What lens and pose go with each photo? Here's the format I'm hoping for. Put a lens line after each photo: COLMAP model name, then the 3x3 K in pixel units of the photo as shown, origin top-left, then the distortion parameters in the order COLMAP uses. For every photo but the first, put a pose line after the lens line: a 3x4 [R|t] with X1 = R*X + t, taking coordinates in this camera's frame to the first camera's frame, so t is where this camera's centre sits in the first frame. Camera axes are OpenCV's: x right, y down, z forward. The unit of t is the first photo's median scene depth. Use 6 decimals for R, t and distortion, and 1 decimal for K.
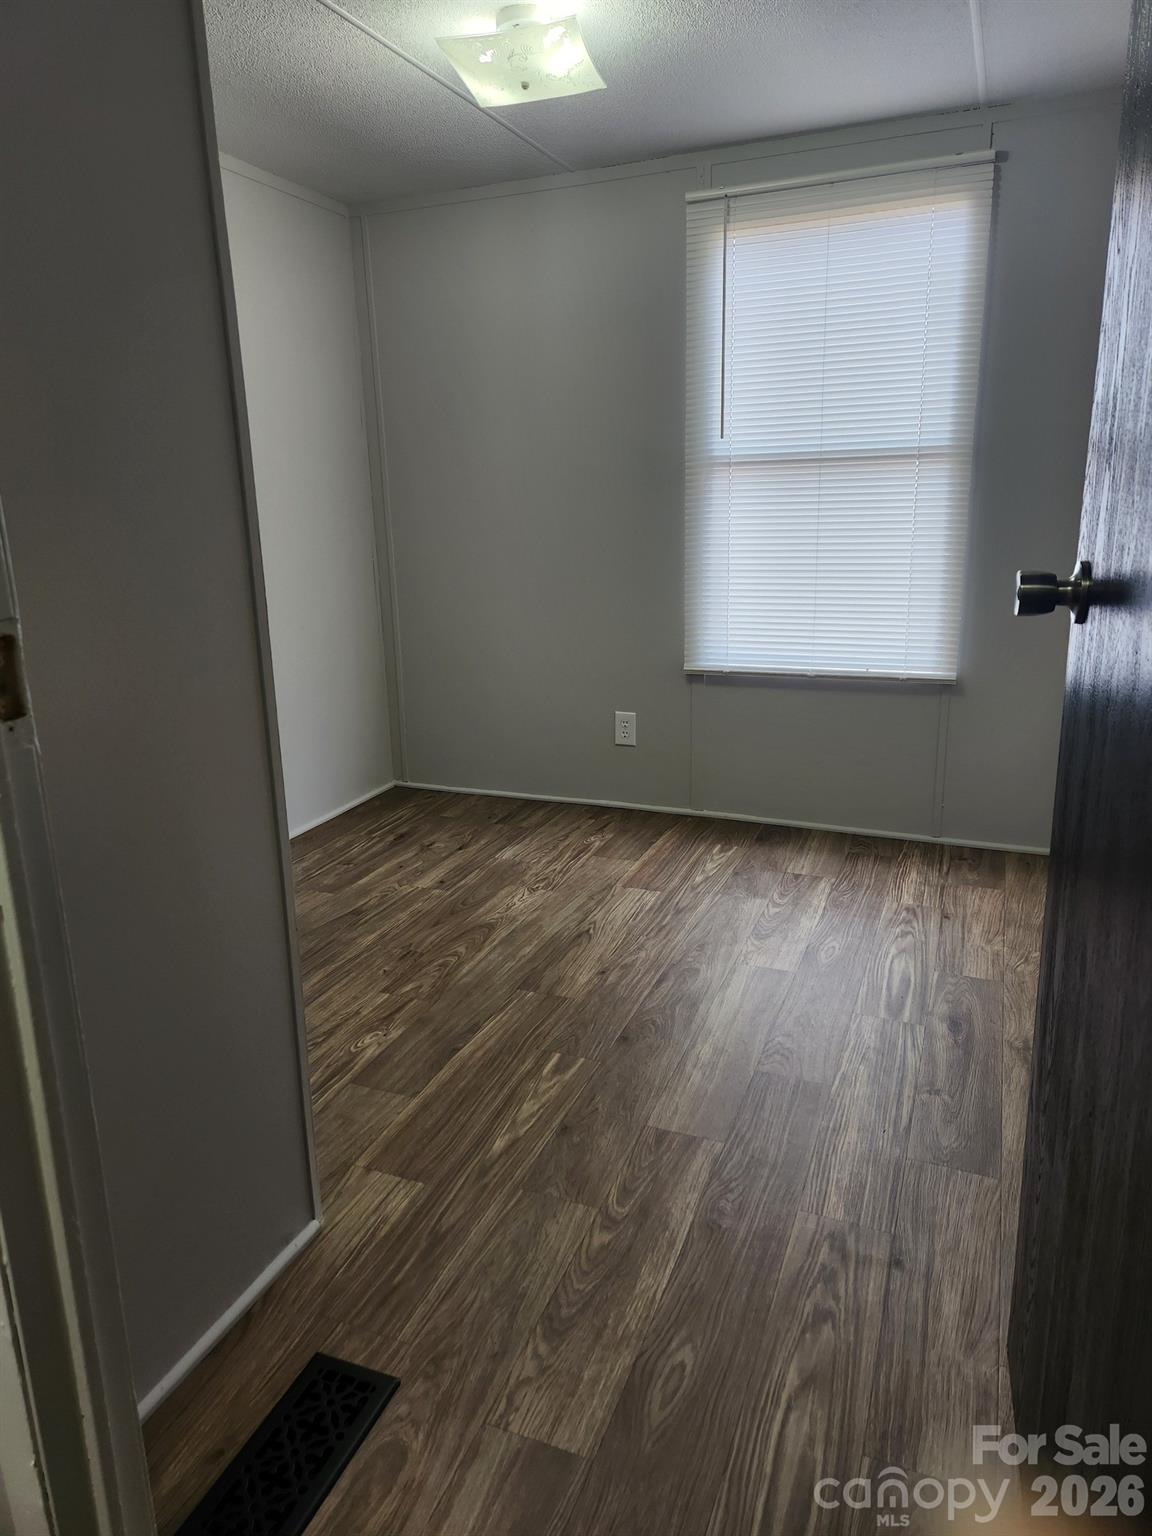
lens RADIAL K [[1017.9, 0, 576.0], [0, 1017.9, 768.0], [0, 0, 1]] dist [0.007059, 0.001927]
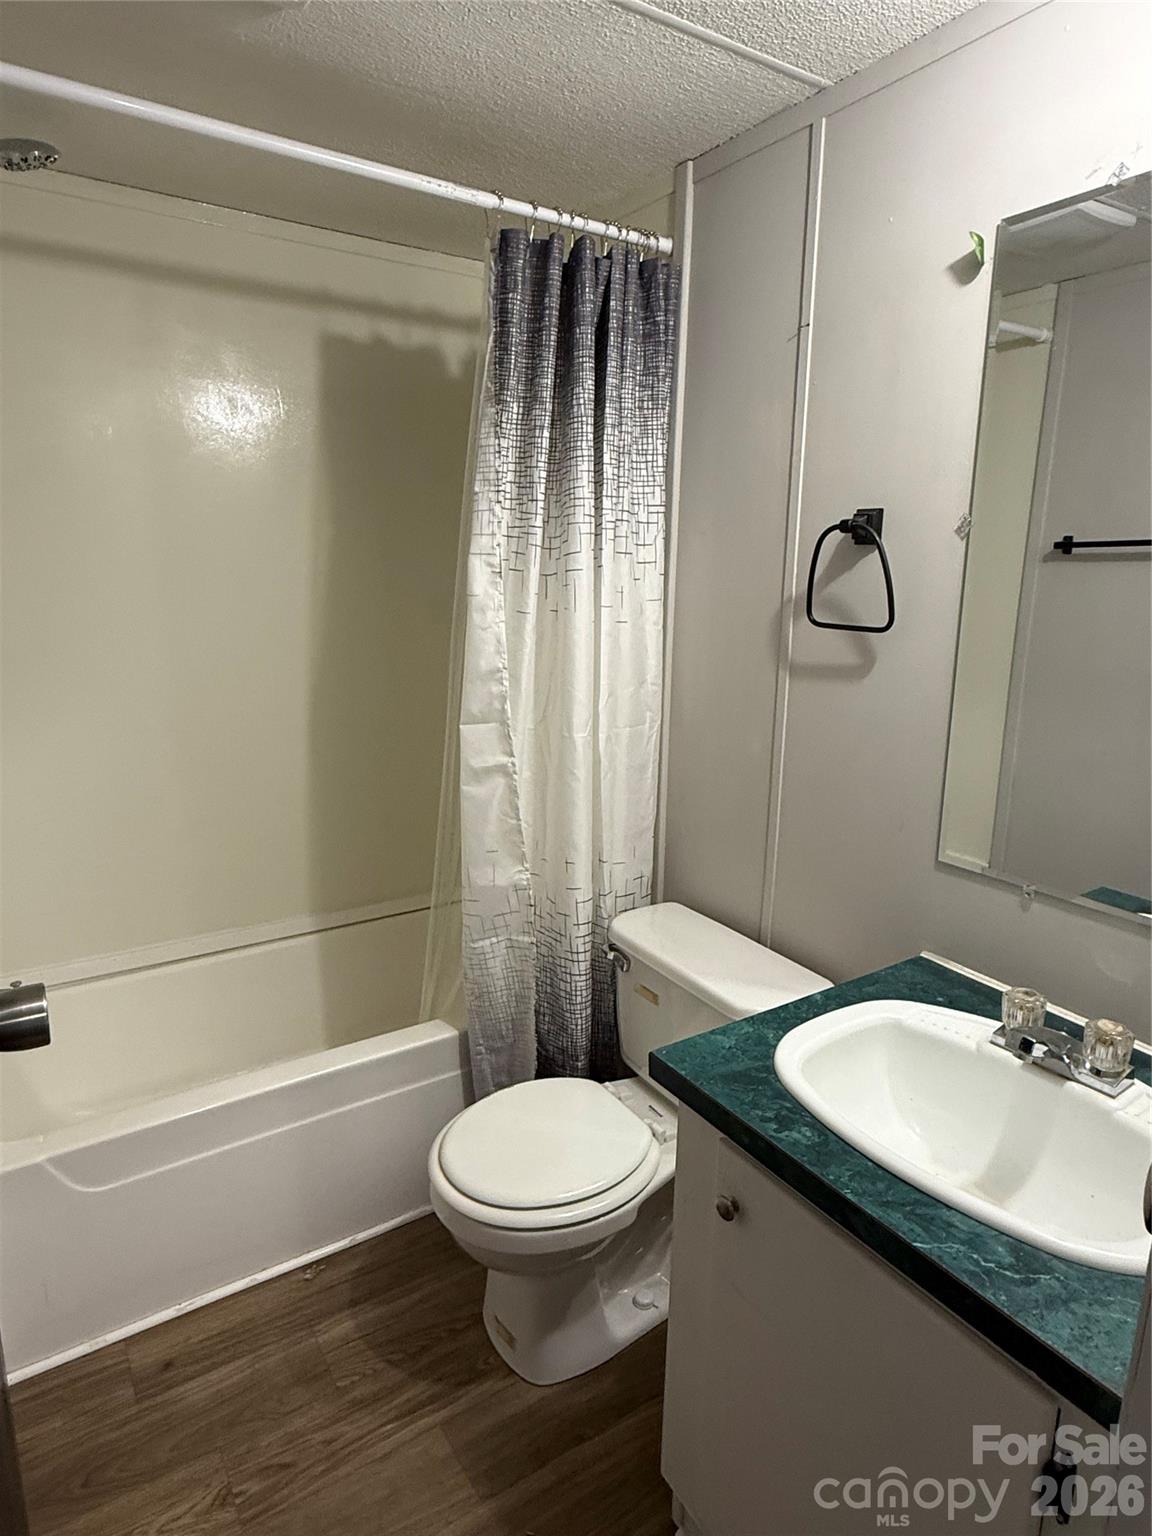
lens RADIAL K [[899.8, 0, 576.0], [0, 899.8, 768.0], [0, 0, 1]] dist [0.001732, -0.000151]
pose [[0.821949, 0.163731, -0.545520, 0.330643], [-0.186194, 0.982409, 0.014315, -0.319210], [0.538268, 0.089806, 0.837975, 0.792212]]
